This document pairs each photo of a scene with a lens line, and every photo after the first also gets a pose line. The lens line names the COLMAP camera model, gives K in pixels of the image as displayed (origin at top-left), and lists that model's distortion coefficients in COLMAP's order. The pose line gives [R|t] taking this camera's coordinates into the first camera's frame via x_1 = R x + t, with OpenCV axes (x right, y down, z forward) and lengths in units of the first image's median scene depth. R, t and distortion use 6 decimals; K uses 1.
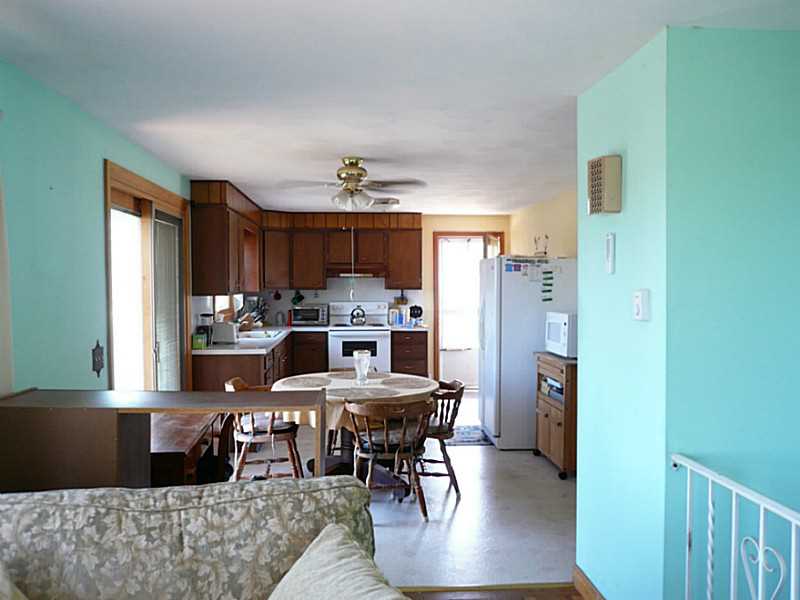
lens RADIAL K [[671.6, 0, 397.4], [0, 671.6, 304.6], [0, 0, 1]] dist [-0.080169, 0.088198]
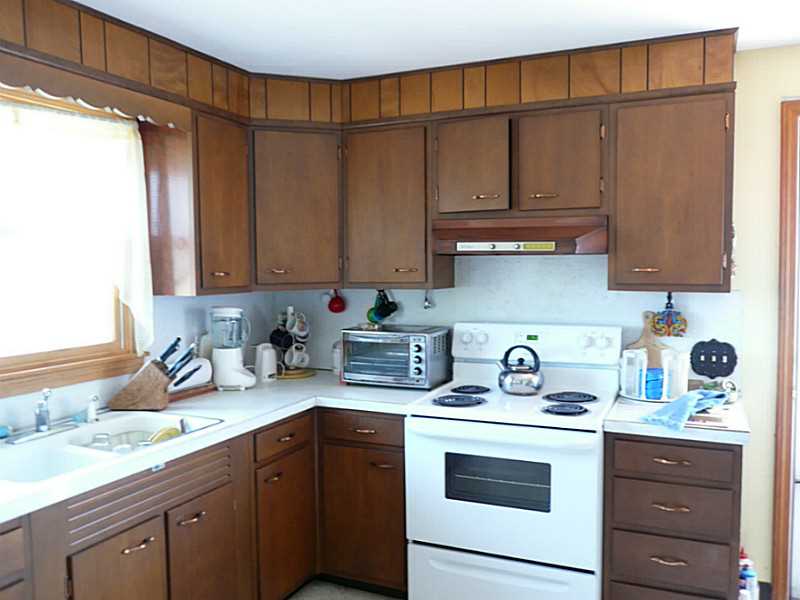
lens RADIAL K [[671.6, 0, 397.4], [0, 671.6, 304.6], [0, 0, 1]] dist [-0.080169, 0.088198]
pose [[0.877382, 0.022394, -0.479270, 0.049566], [-0.010963, 0.999585, 0.026637, -0.023943], [0.479668, -0.018117, 0.877263, 0.700090]]
